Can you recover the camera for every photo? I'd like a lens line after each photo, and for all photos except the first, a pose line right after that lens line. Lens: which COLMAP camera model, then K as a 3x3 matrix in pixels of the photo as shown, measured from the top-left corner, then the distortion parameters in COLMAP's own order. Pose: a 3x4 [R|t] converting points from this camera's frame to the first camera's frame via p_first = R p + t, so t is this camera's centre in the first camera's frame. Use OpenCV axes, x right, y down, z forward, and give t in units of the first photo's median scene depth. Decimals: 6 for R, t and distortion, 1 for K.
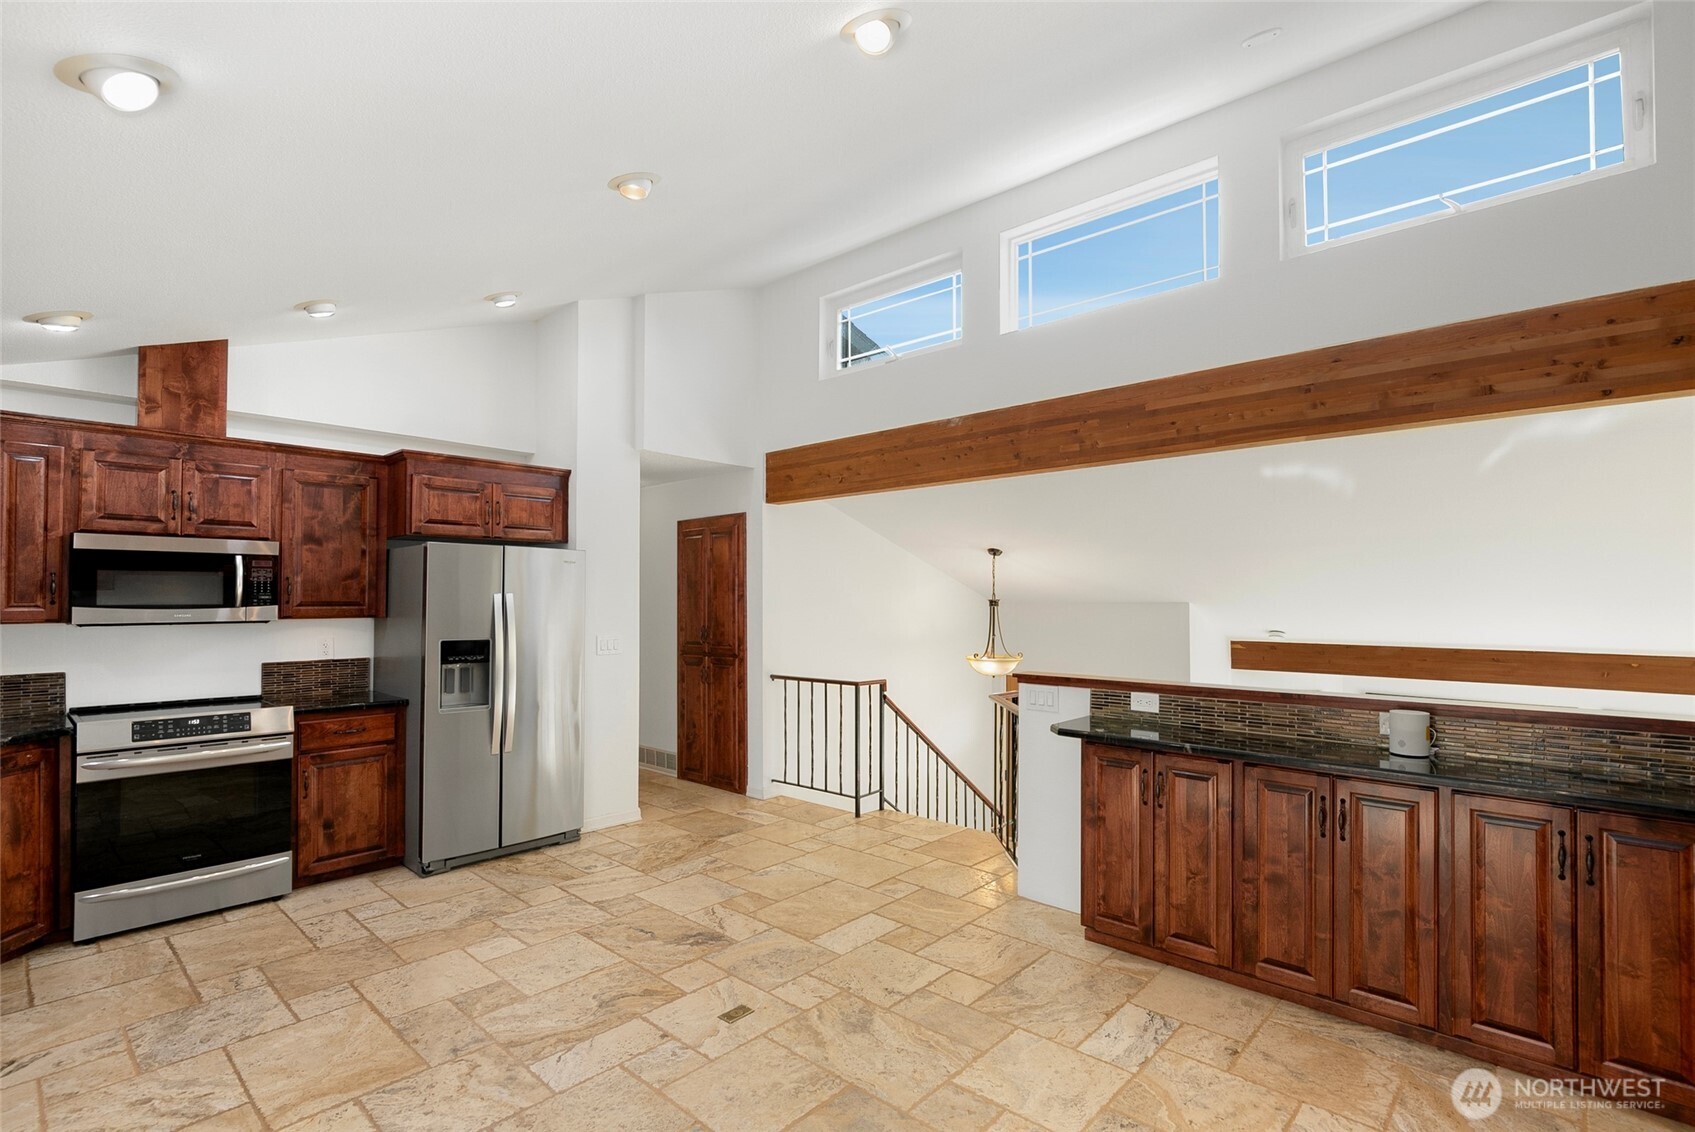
lens RADIAL K [[787.6, 0, 858.9], [0, 787.6, 583.4], [0, 0, 1]] dist [-0.010568, 0.002420]
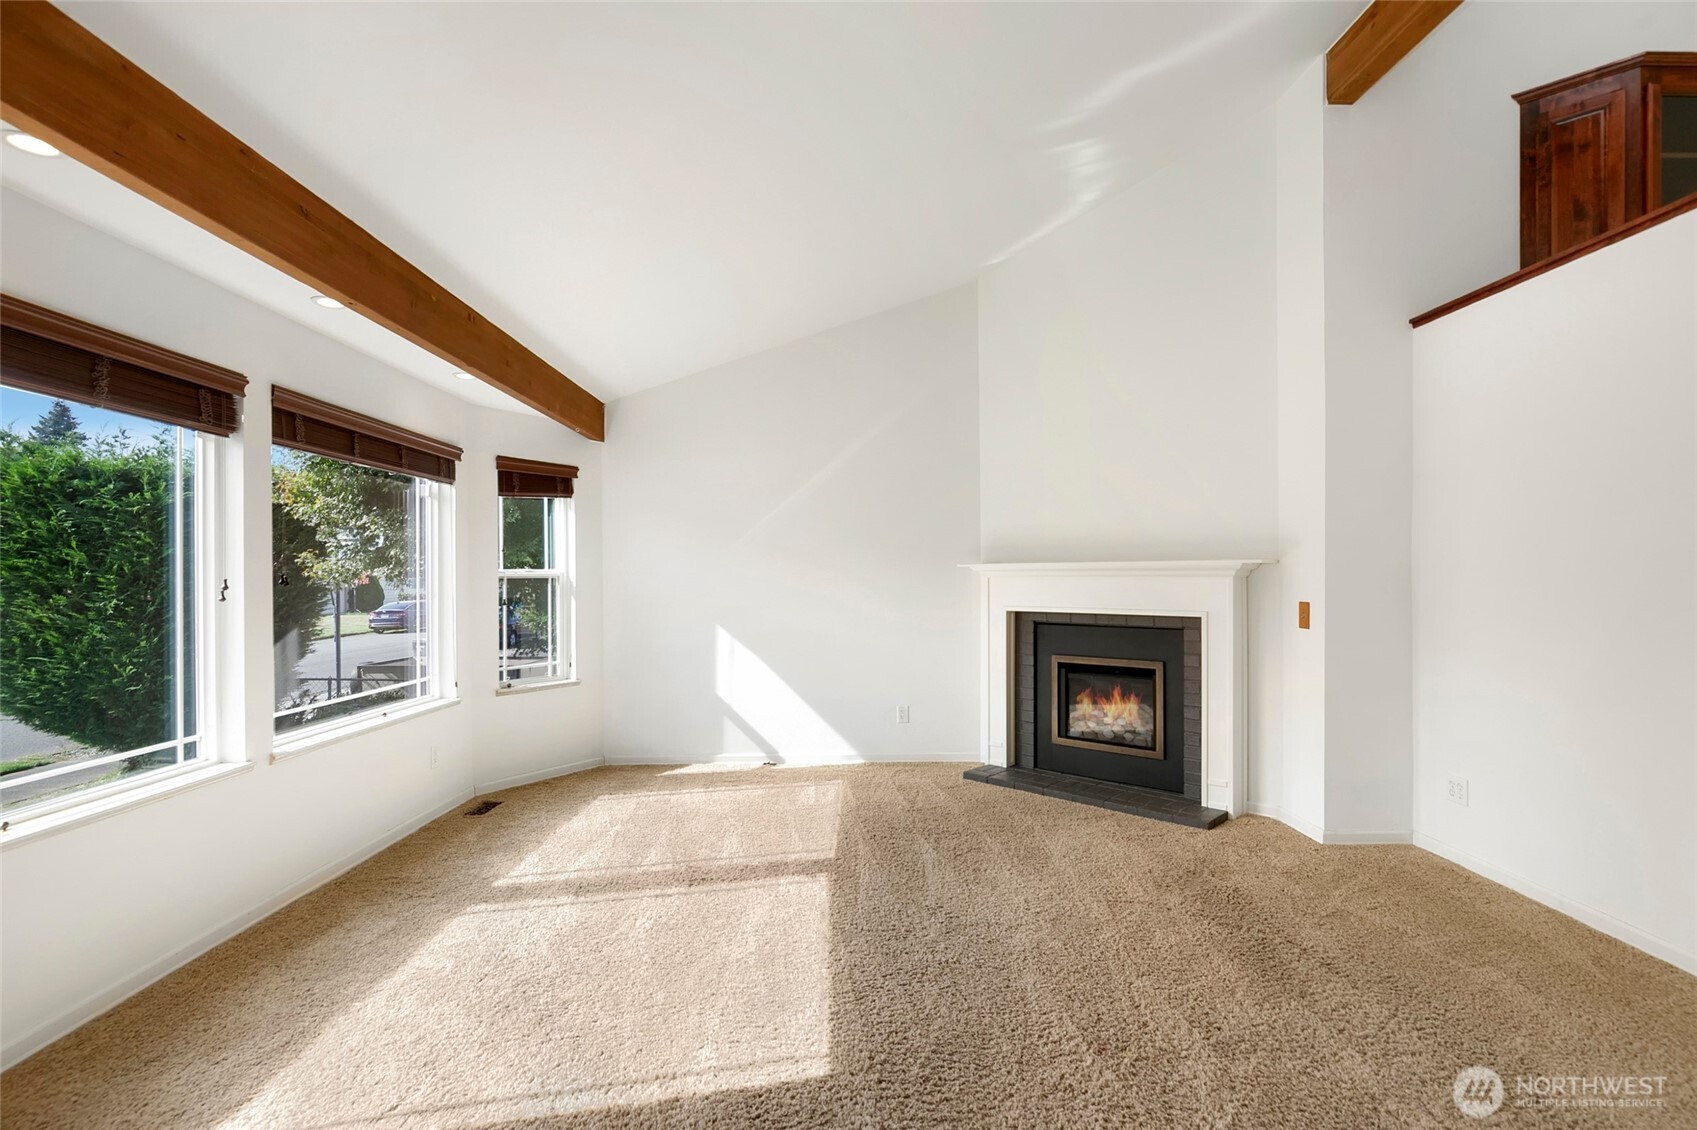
lens RADIAL K [[788.6, 0, 859.1], [0, 788.6, 575.1], [0, 0, 1]] dist [-0.010568, 0.002420]
pose [[-0.680474, -0.003707, 0.732763, 0.555595], [-0.016407, 0.999814, -0.010179, 0.476261], [-0.732588, -0.018949, -0.680408, 1.794033]]
